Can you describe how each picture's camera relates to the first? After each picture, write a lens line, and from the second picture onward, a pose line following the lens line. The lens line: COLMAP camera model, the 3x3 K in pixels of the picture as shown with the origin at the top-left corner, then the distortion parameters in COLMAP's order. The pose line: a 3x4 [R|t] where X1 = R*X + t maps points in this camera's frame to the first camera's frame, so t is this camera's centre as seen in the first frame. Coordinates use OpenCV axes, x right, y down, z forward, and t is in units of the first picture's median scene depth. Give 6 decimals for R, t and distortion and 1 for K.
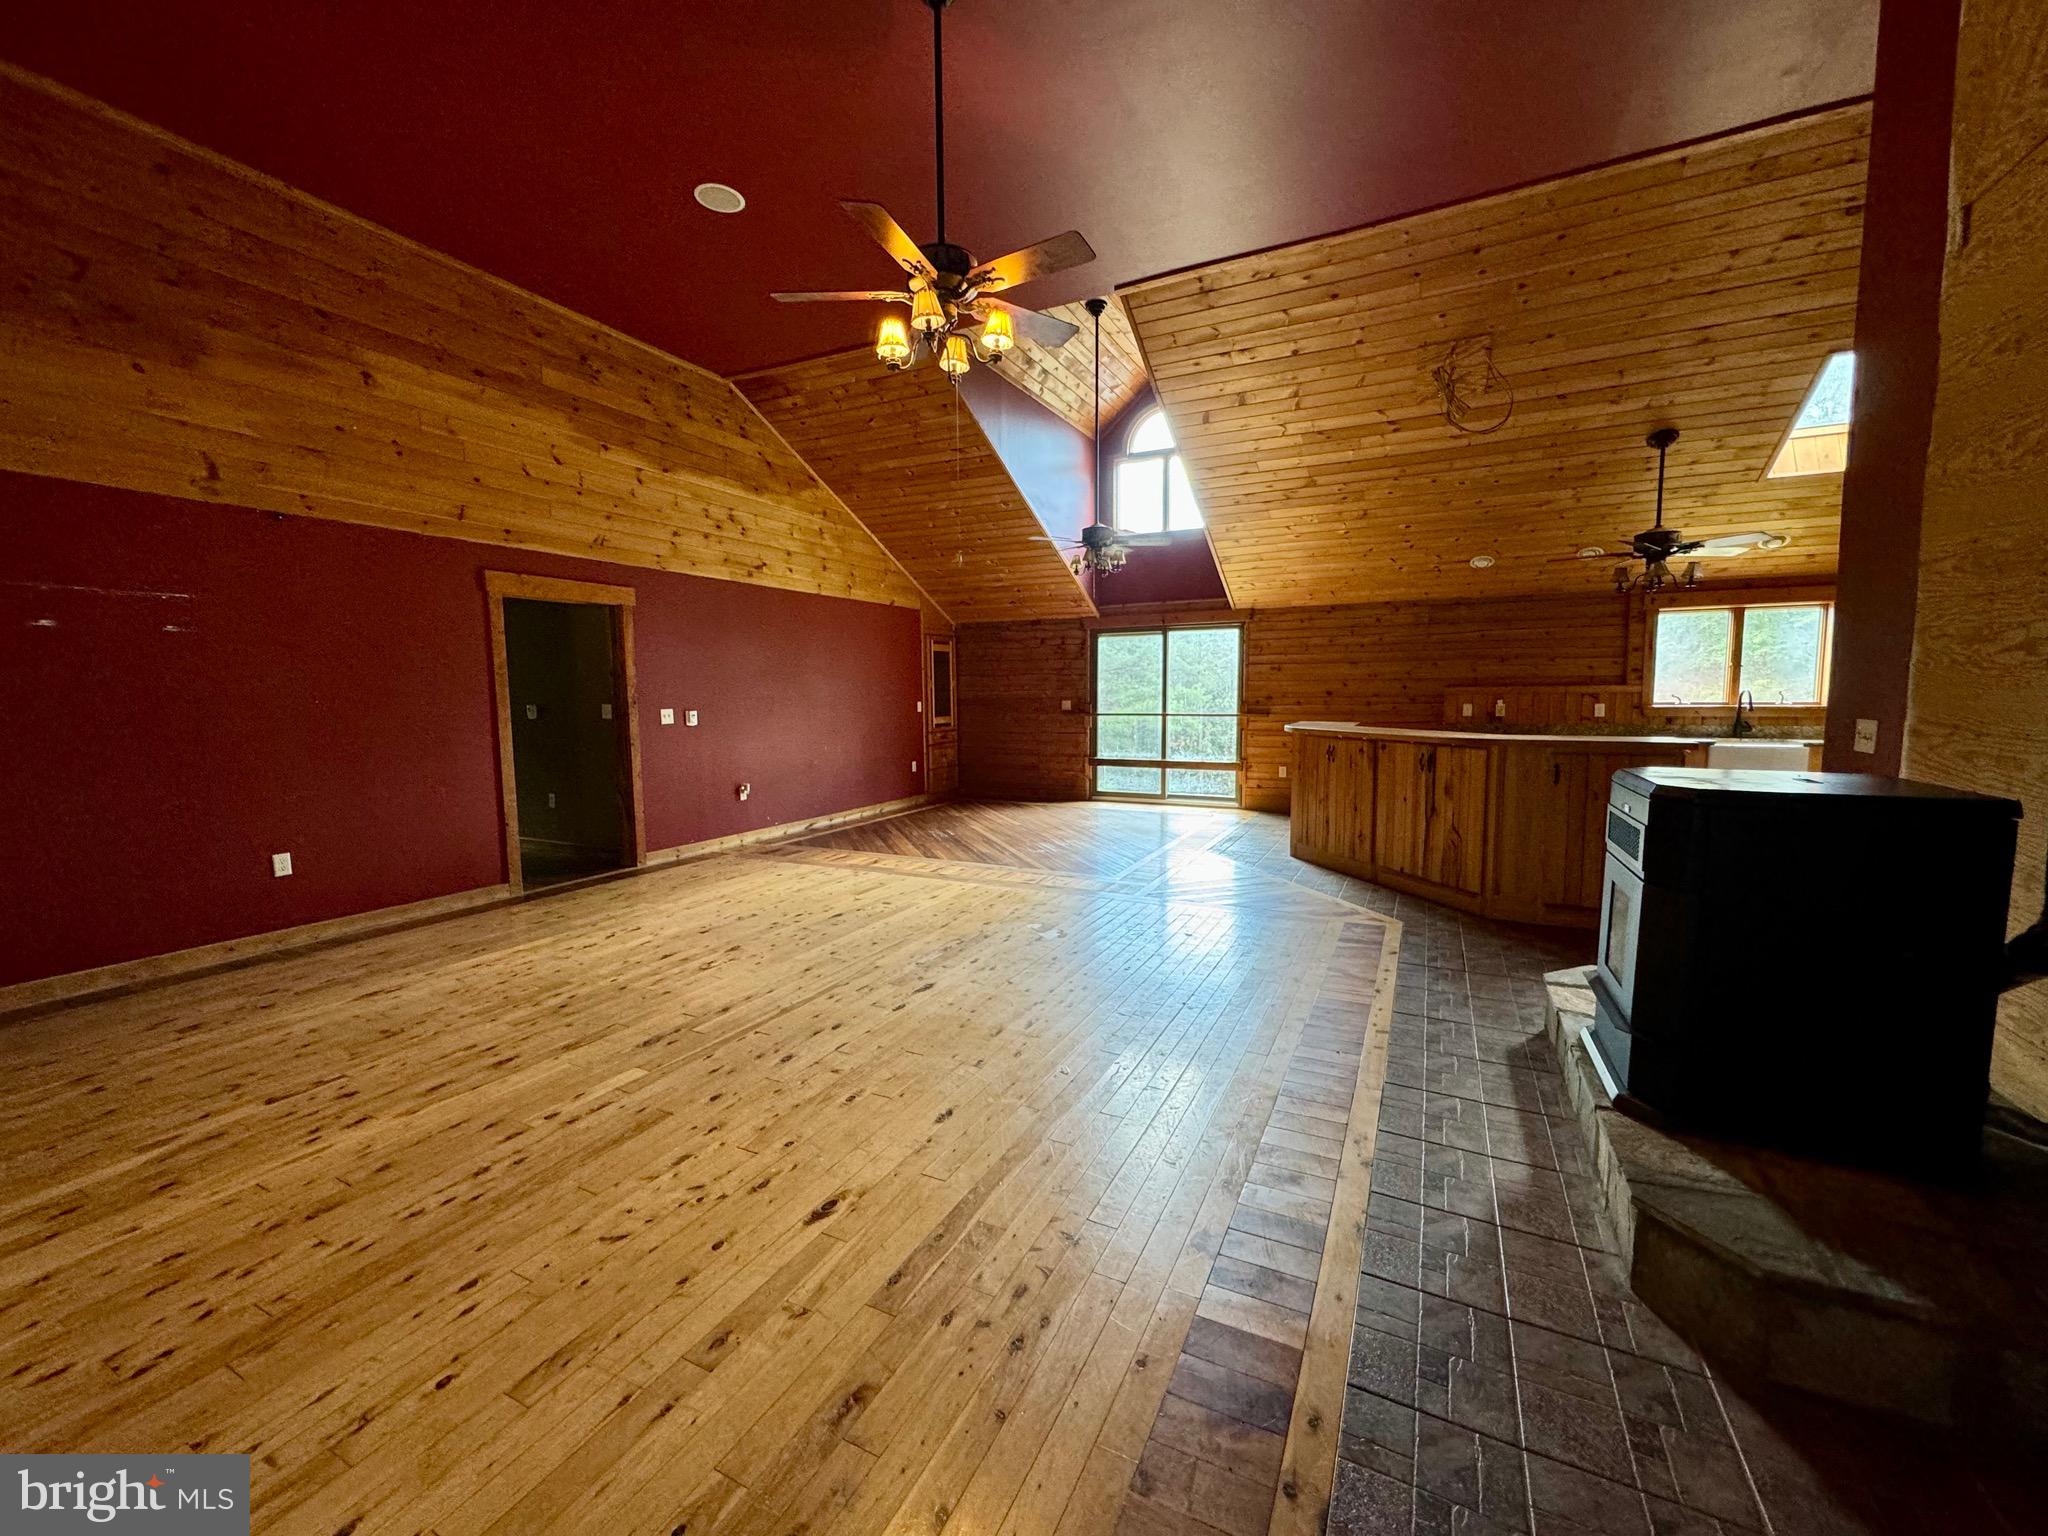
lens RADIAL K [[816.9, 0, 1021.3], [0, 816.9, 767.0], [0, 0, 1]] dist [-0.002581, 0.000132]
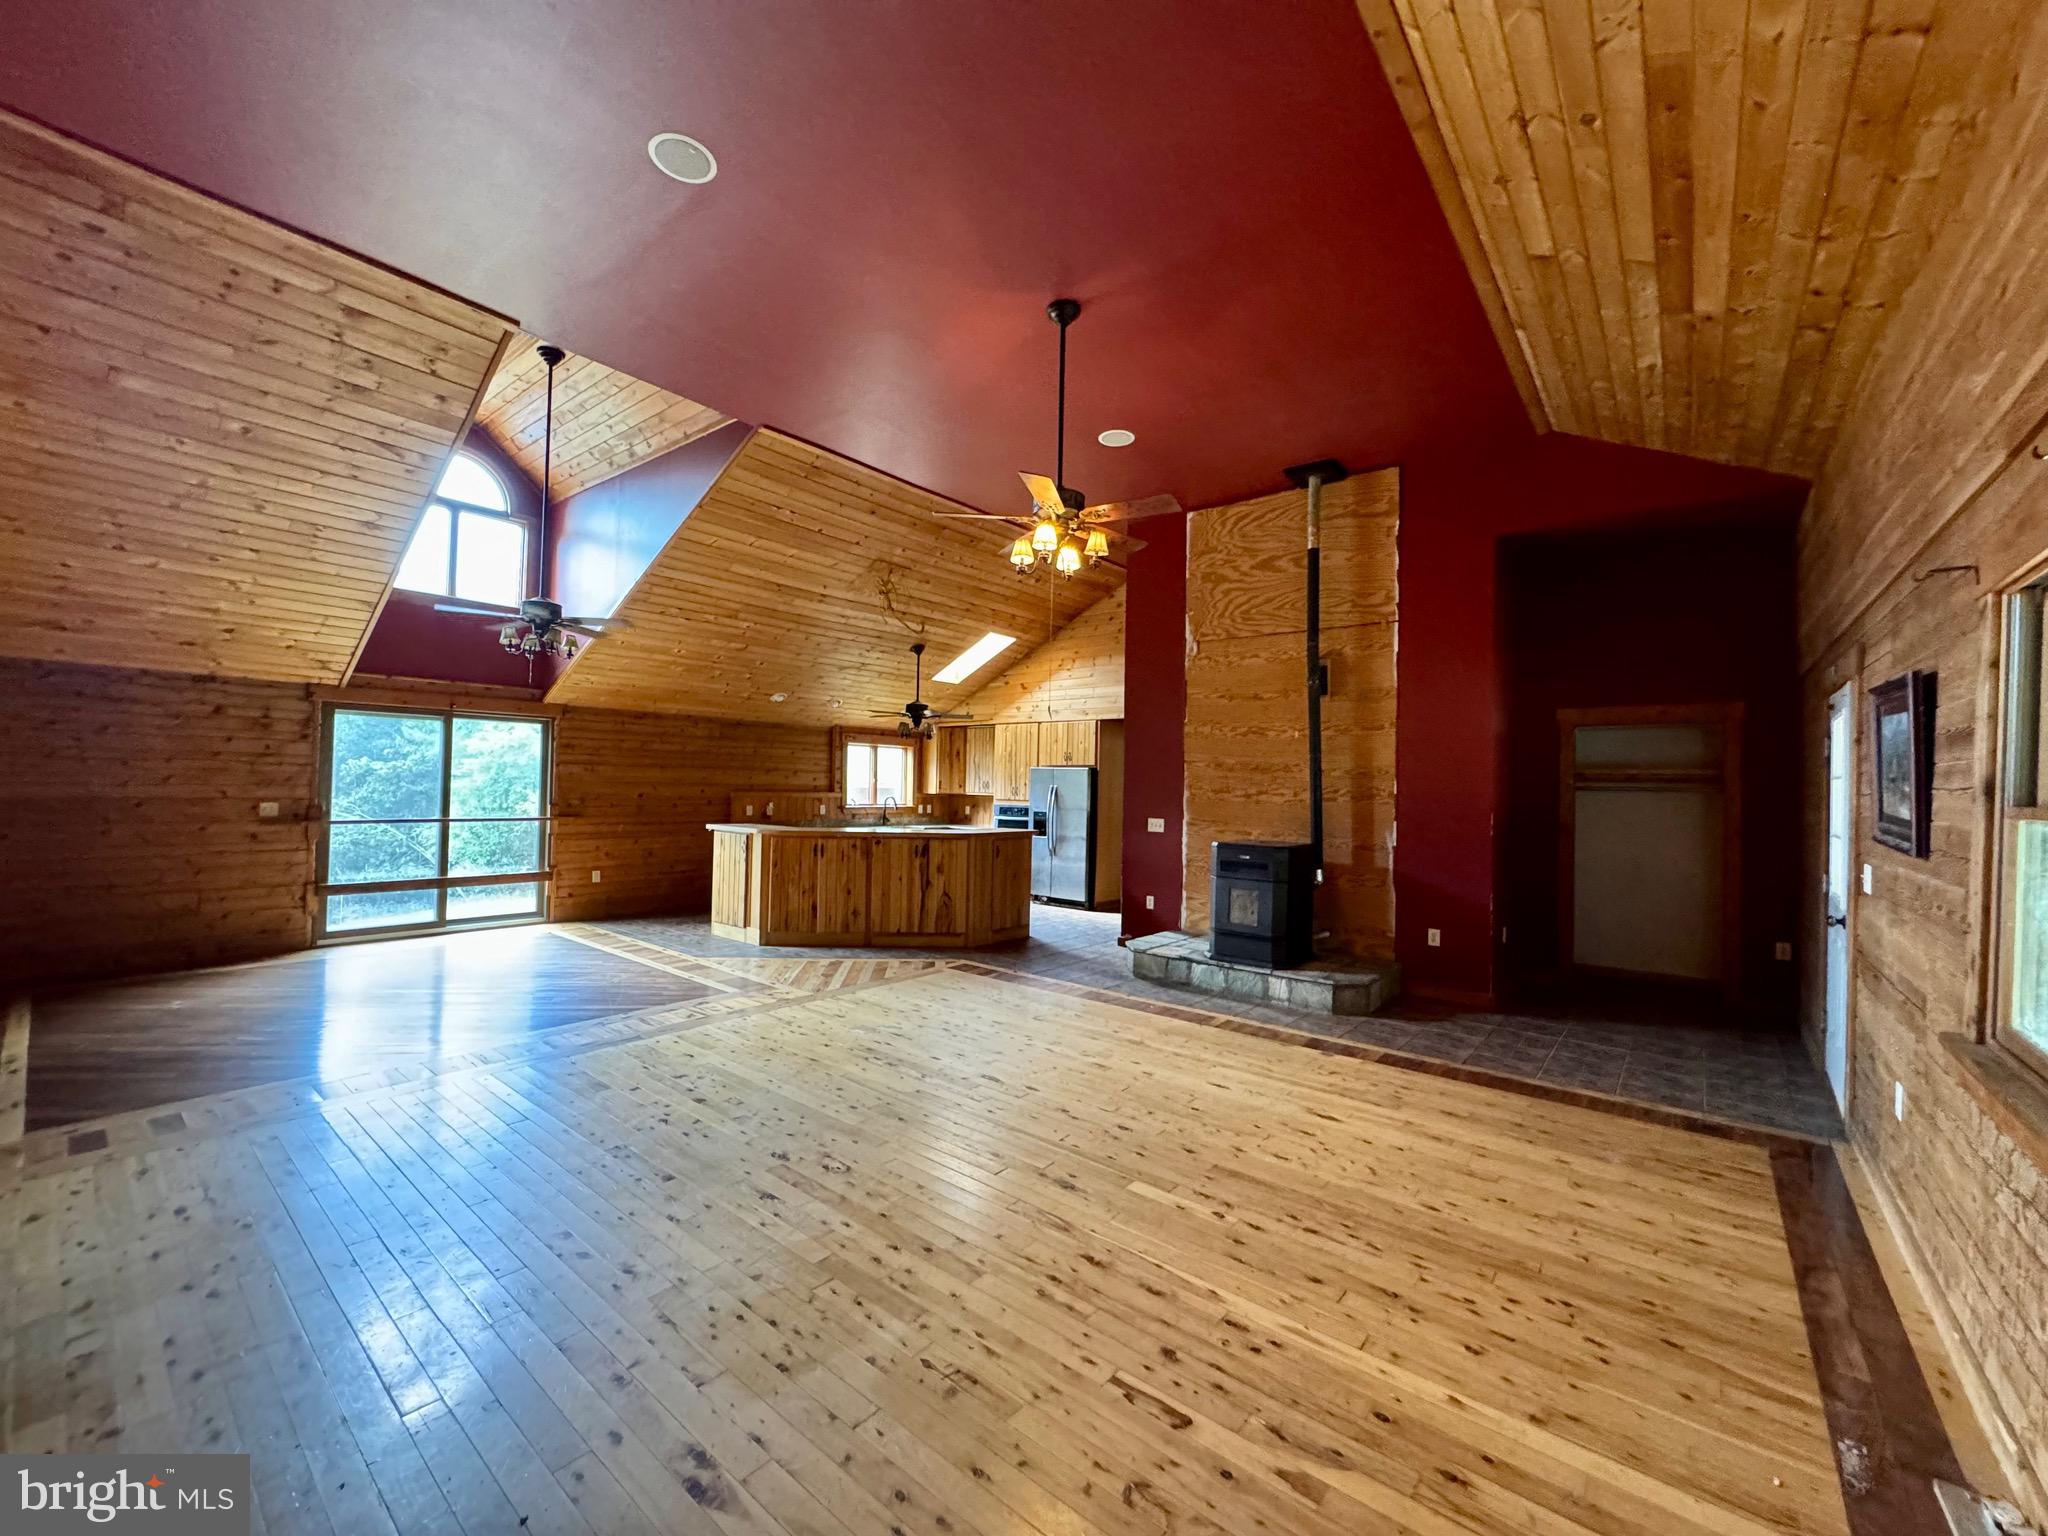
lens RADIAL K [[816.9, 0, 1022.7], [0, 816.9, 777.2], [0, 0, 1]] dist [-0.002581, 0.000132]
pose [[0.217146, 0.023949, 0.975845, -0.866689], [0.066601, 0.997006, -0.039289, -0.066542], [-0.973864, 0.073524, 0.214901, 0.493994]]
